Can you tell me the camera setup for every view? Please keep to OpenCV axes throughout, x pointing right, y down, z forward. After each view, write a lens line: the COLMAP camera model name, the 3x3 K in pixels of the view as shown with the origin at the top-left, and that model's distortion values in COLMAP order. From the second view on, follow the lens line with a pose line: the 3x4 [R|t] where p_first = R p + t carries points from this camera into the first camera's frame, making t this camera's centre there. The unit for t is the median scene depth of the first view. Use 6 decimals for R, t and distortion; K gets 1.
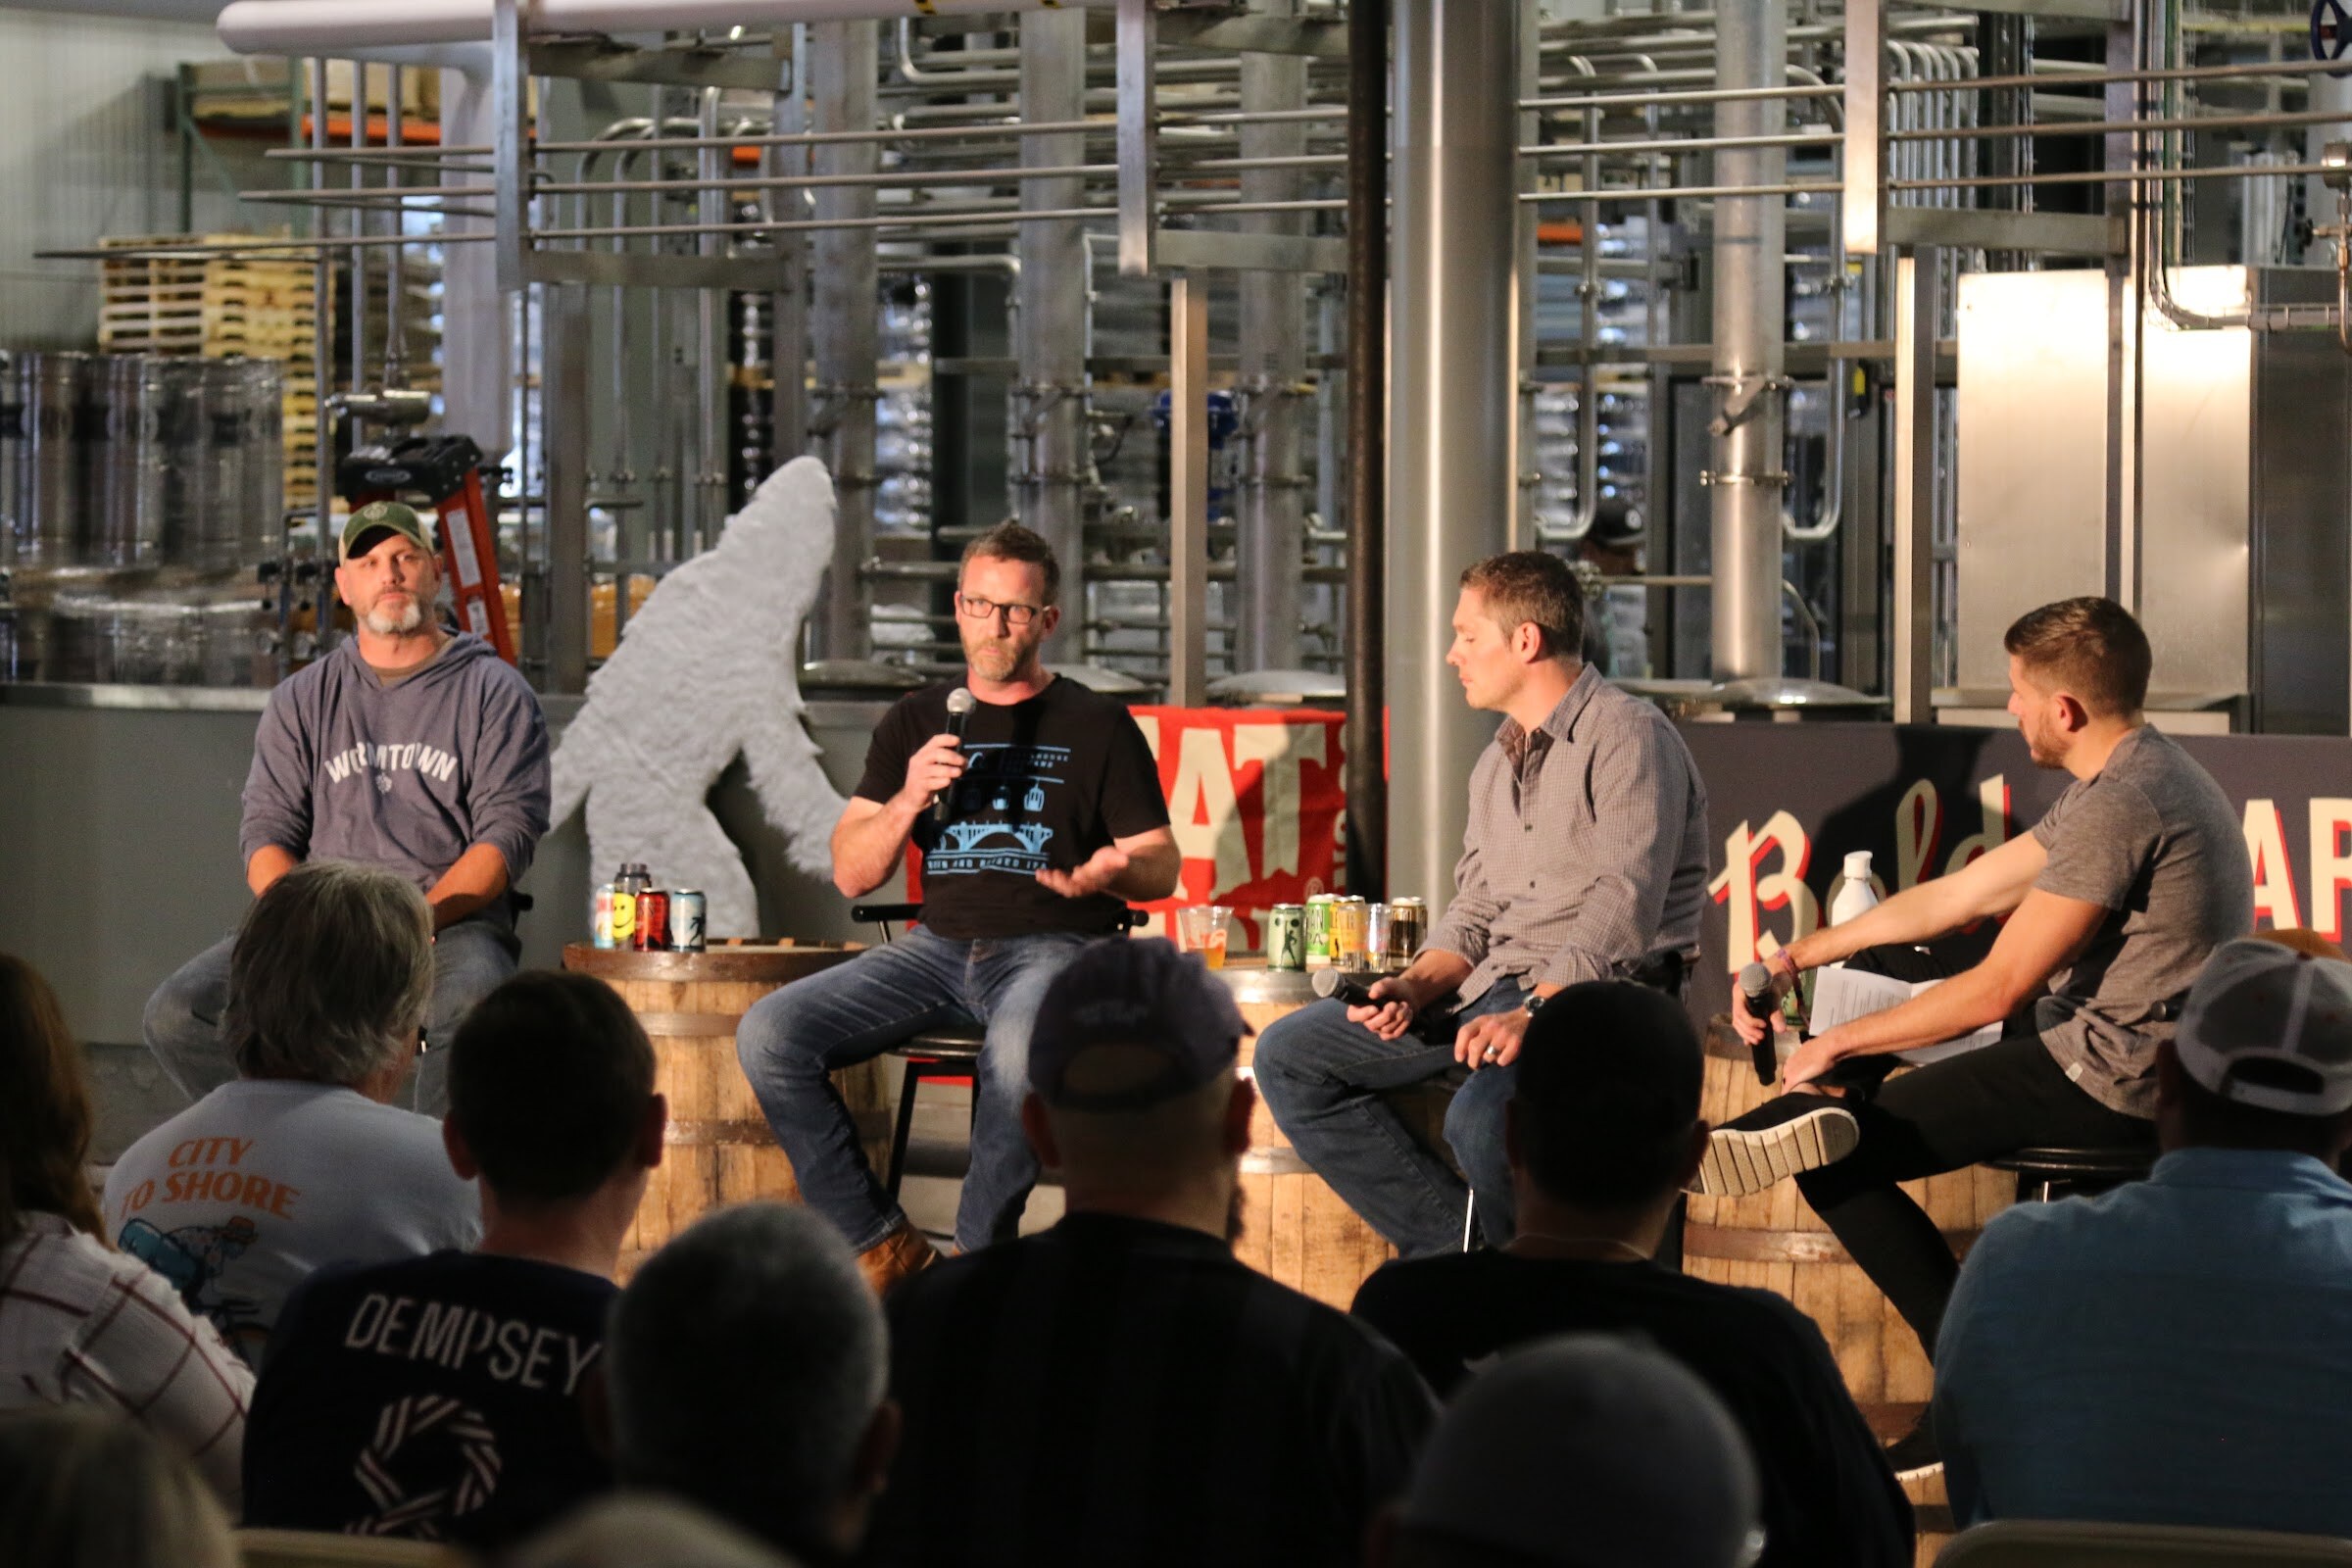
lens RADIAL K [[7001.8, 0, 1176.0], [0, 7001.8, 784.0], [0, 0, 1]] dist [0.151519, 1.737205]
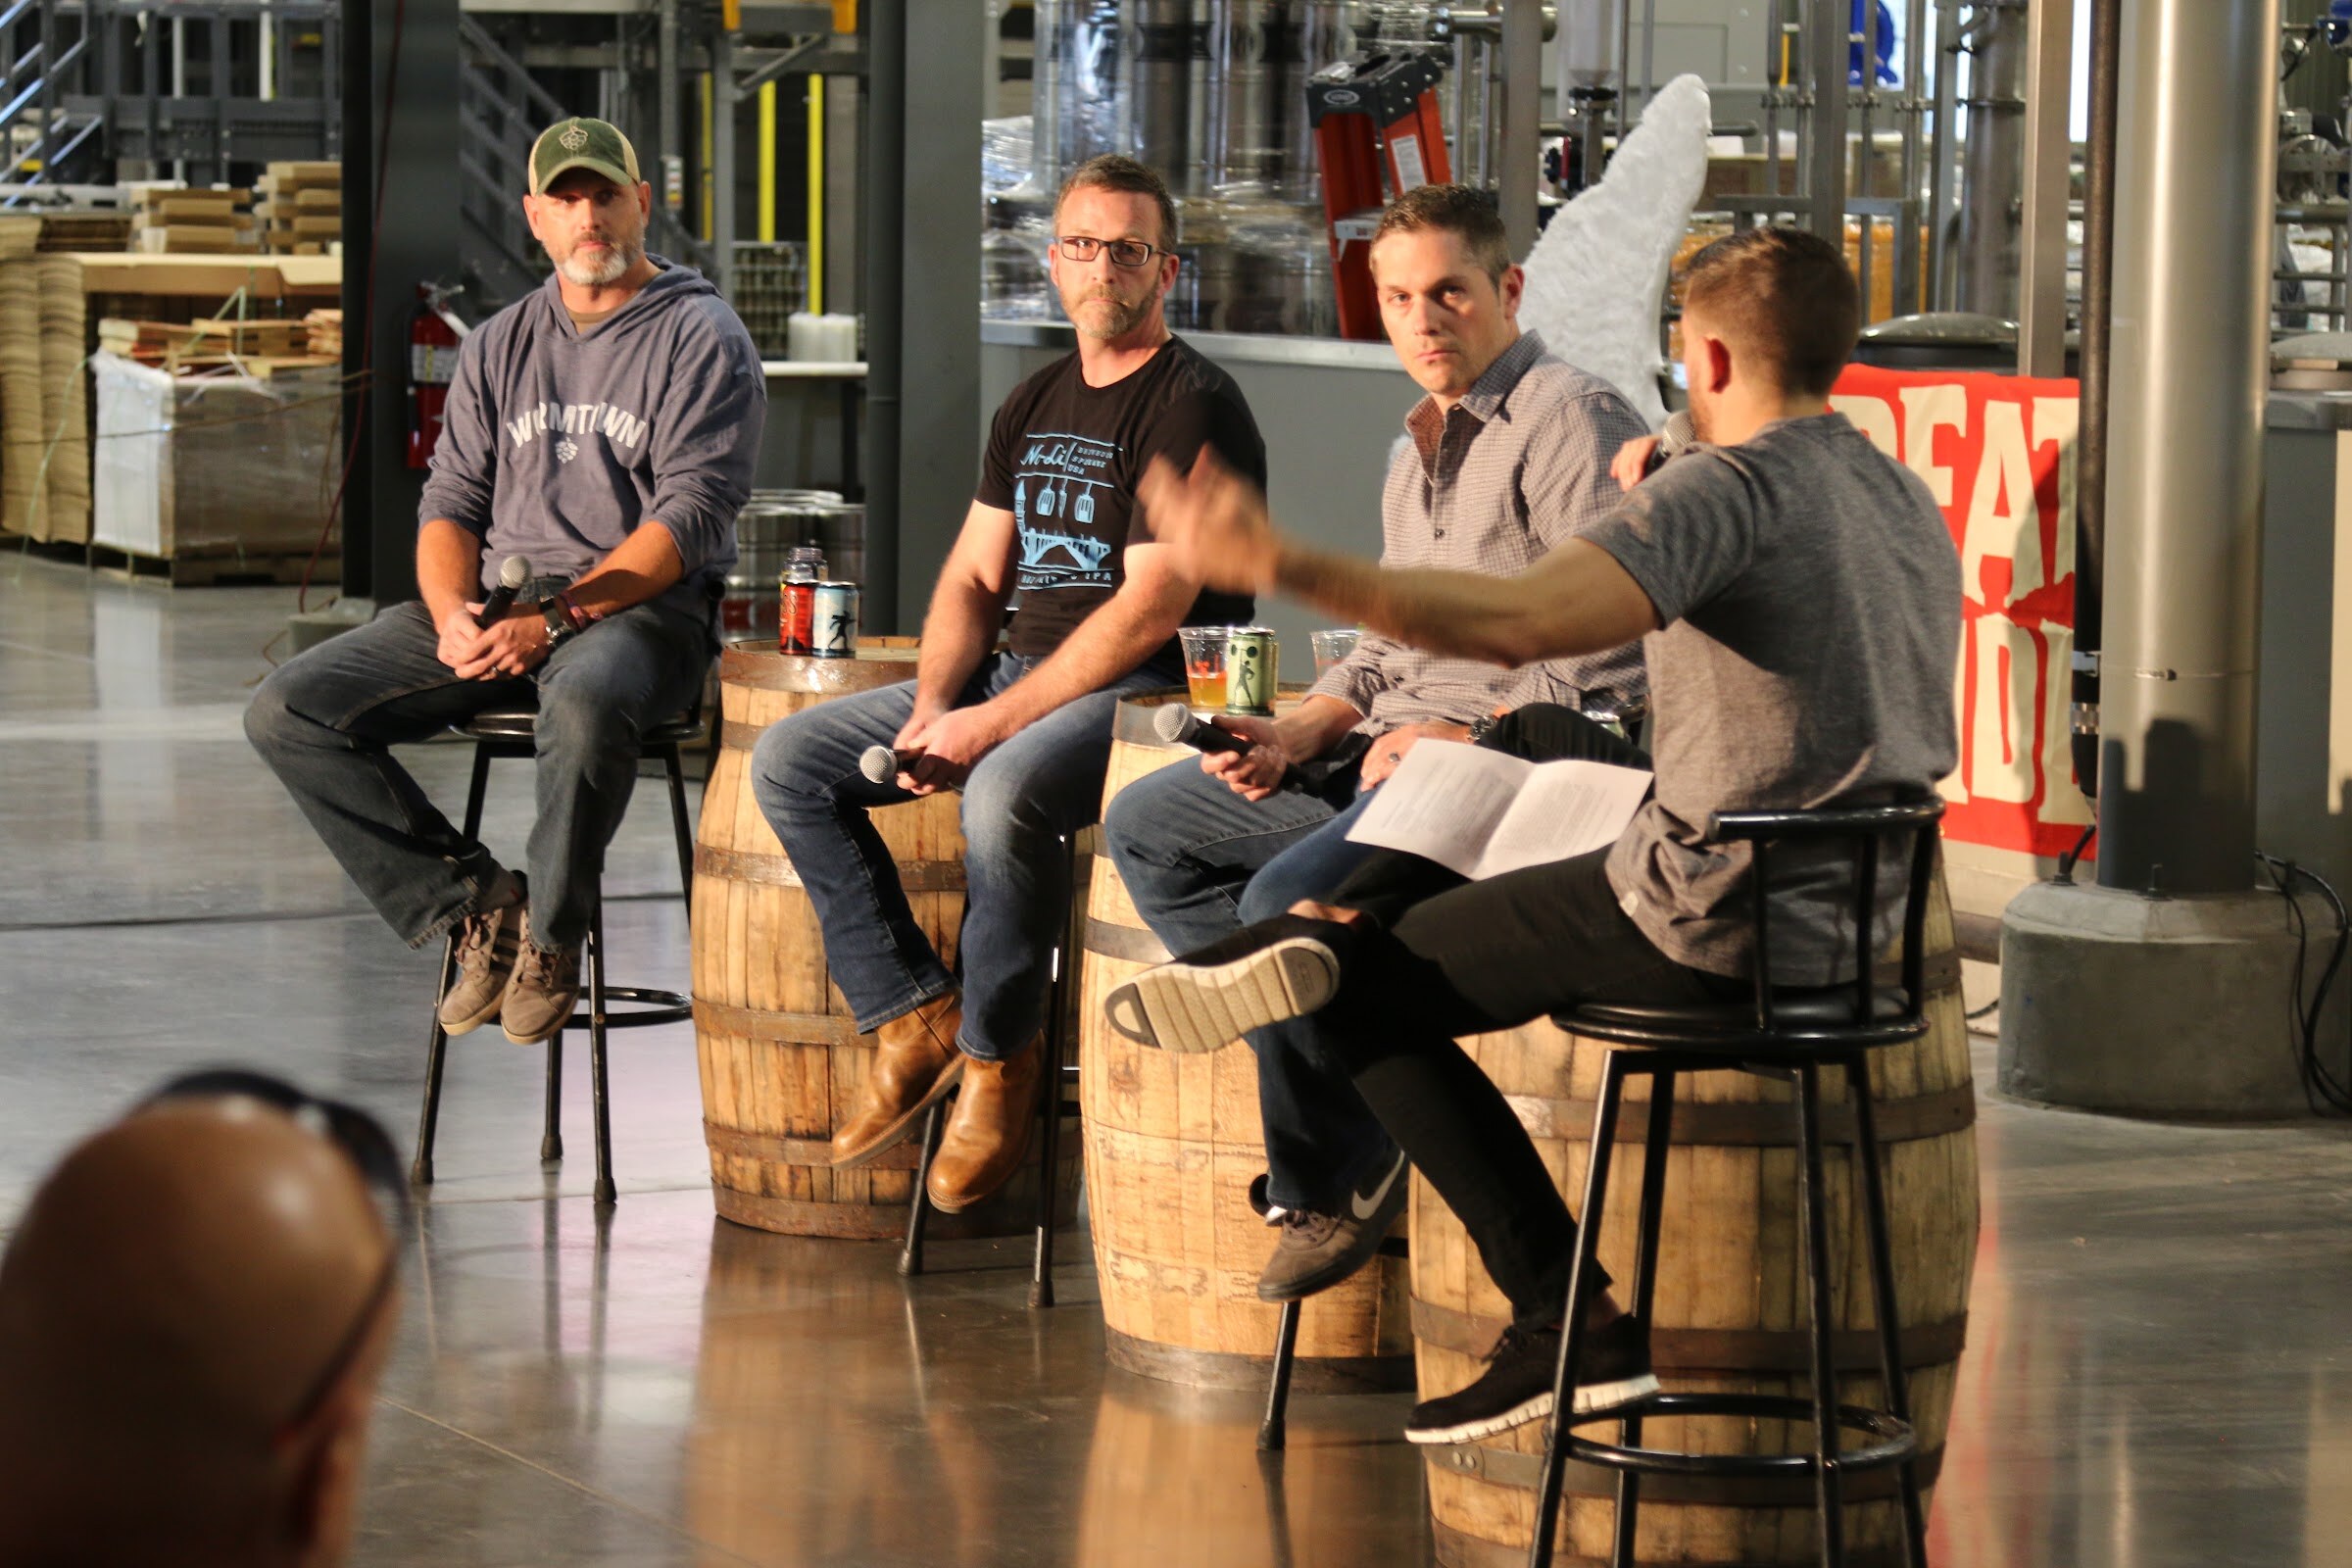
lens RADIAL K [[6803.2, 0, 1176.0], [0, 6803.2, 784.0], [0, 0, 1]] dist [0.168912, 0.965912]
pose [[0.926211, 0.041561, -0.374708, 0.270174], [-0.021359, 0.998093, 0.057909, -0.008931], [0.376400, -0.045632, 0.925333, 0.254008]]
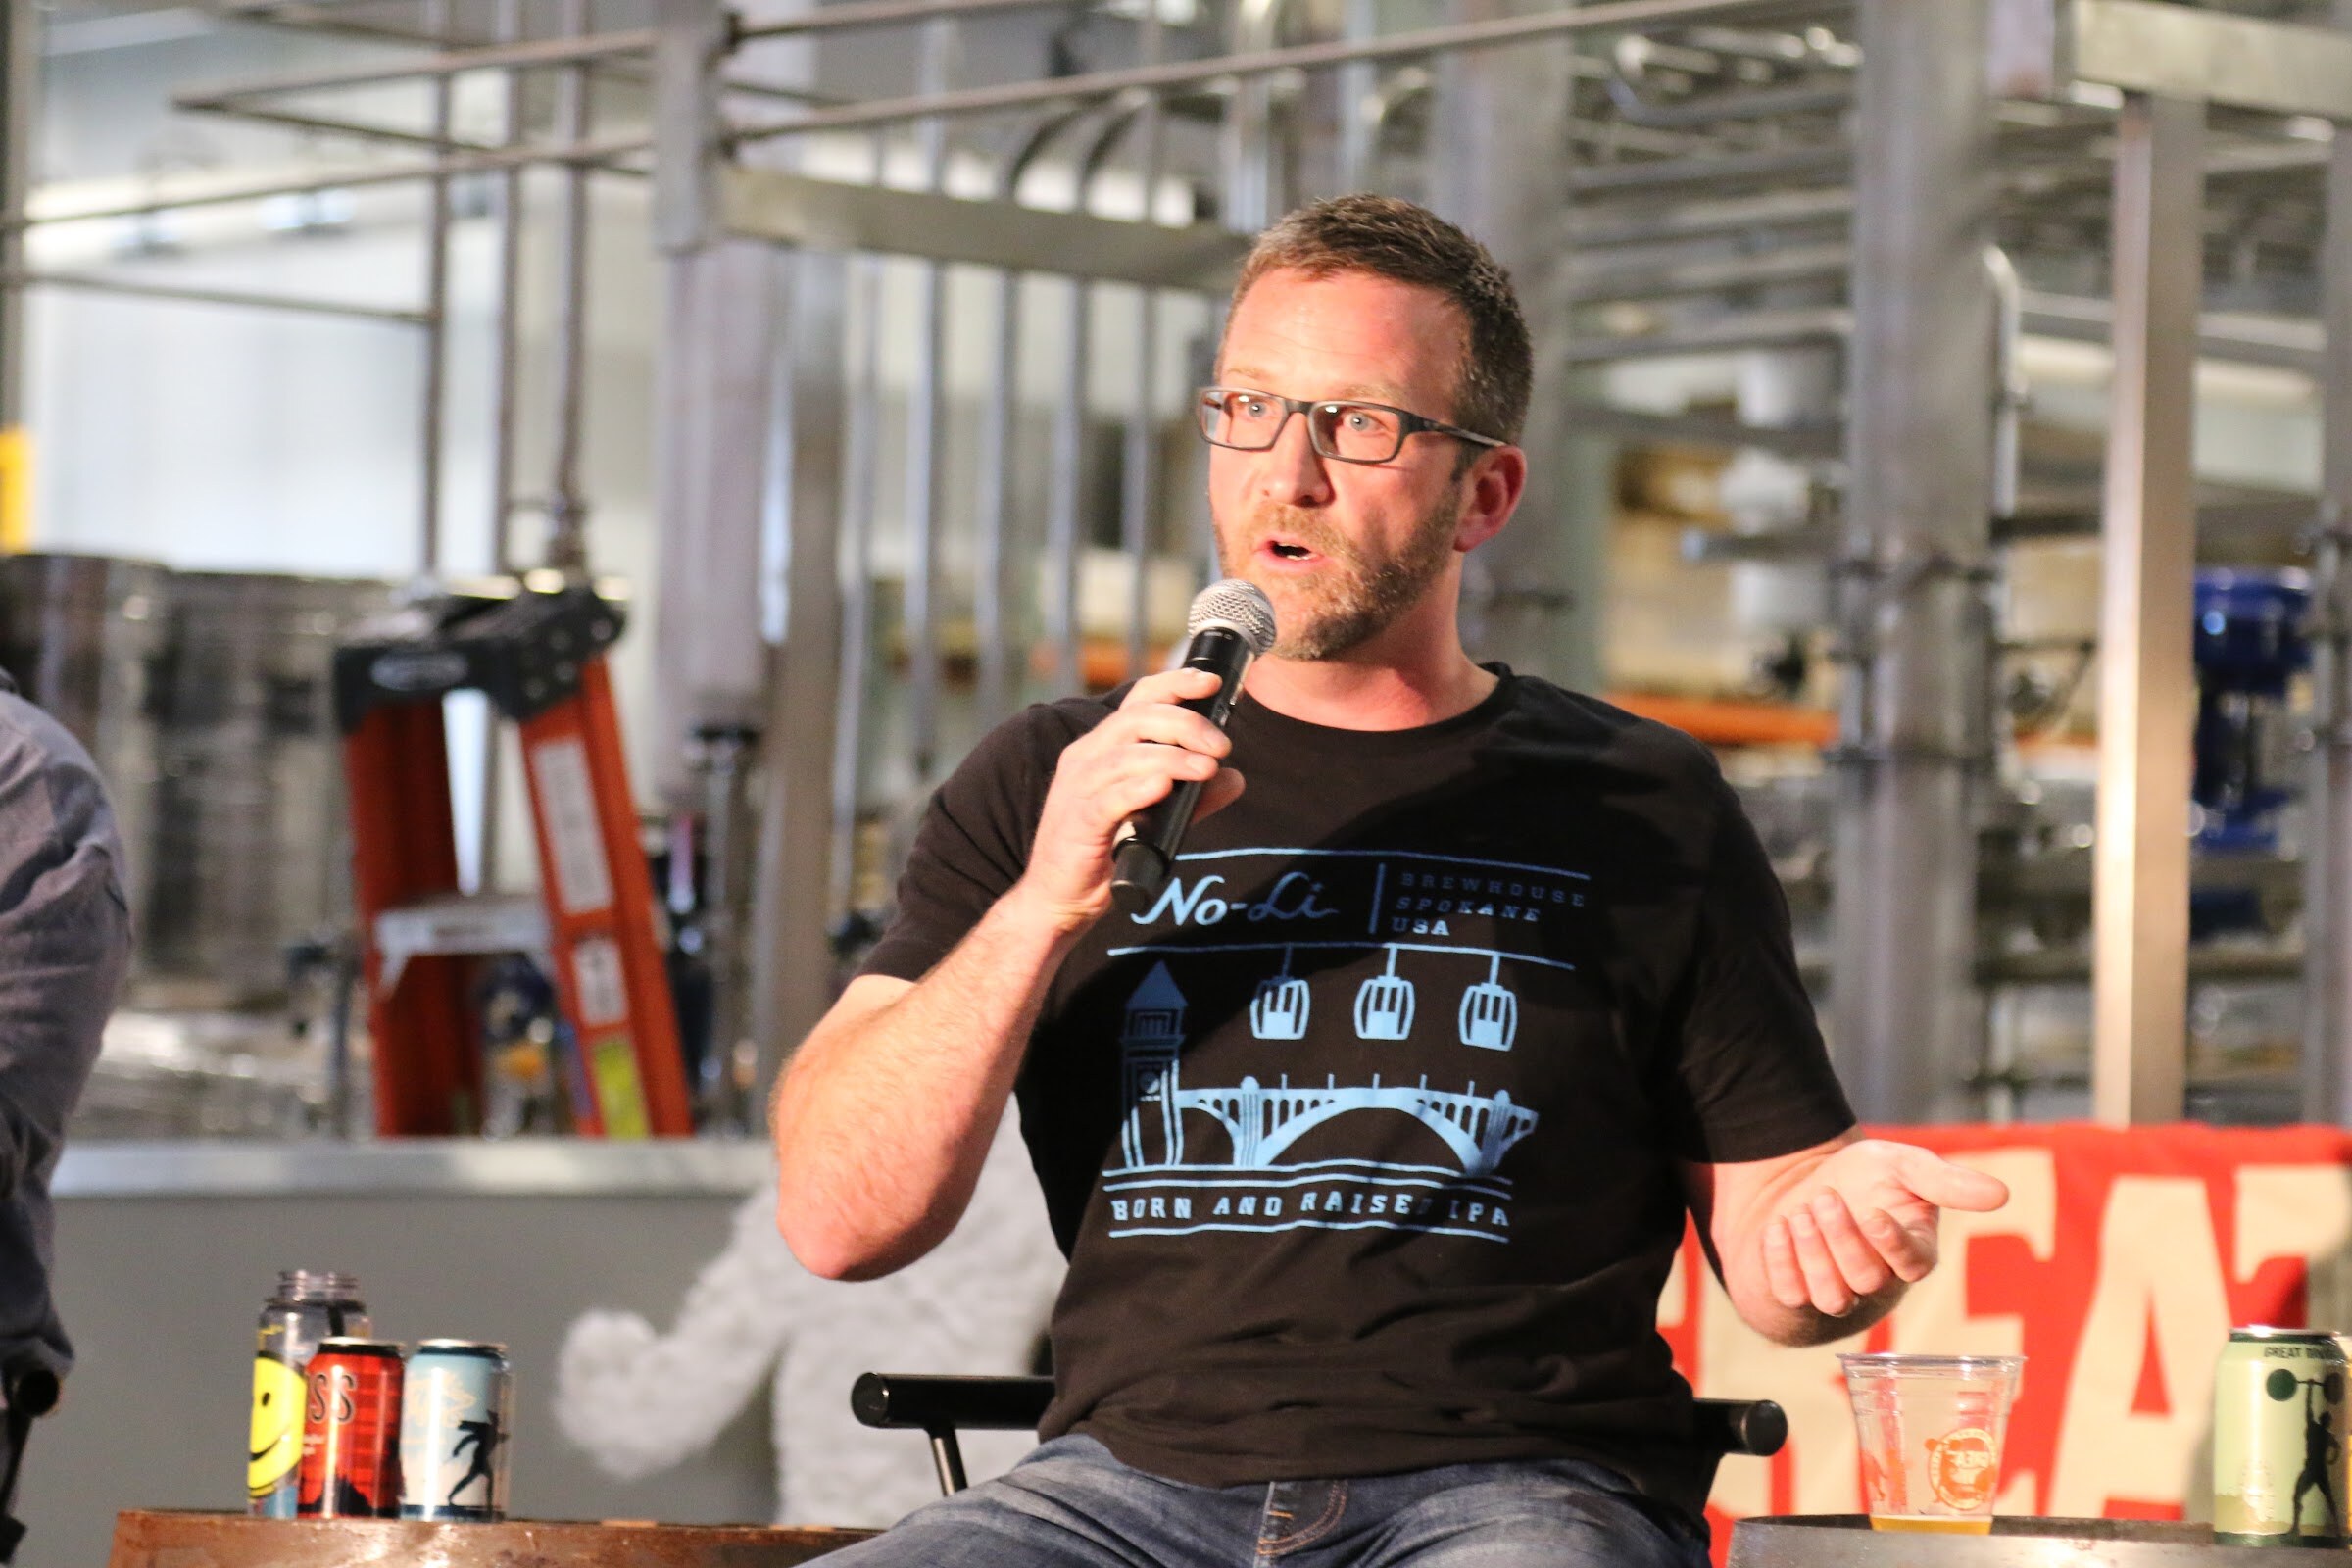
lens RADIAL K [[9583.1, 0, 1143.9], [0, 9583.1, 791.7], [0, 0, 1]] dist [0.455445, 3.448649]
pose [[0.991132, 0.014028, -0.132135, 0.023622], [-0.026976, 0.994947, -0.096714, 0.032000], [0.130110, 0.099421, 0.986502, 0.533492]]
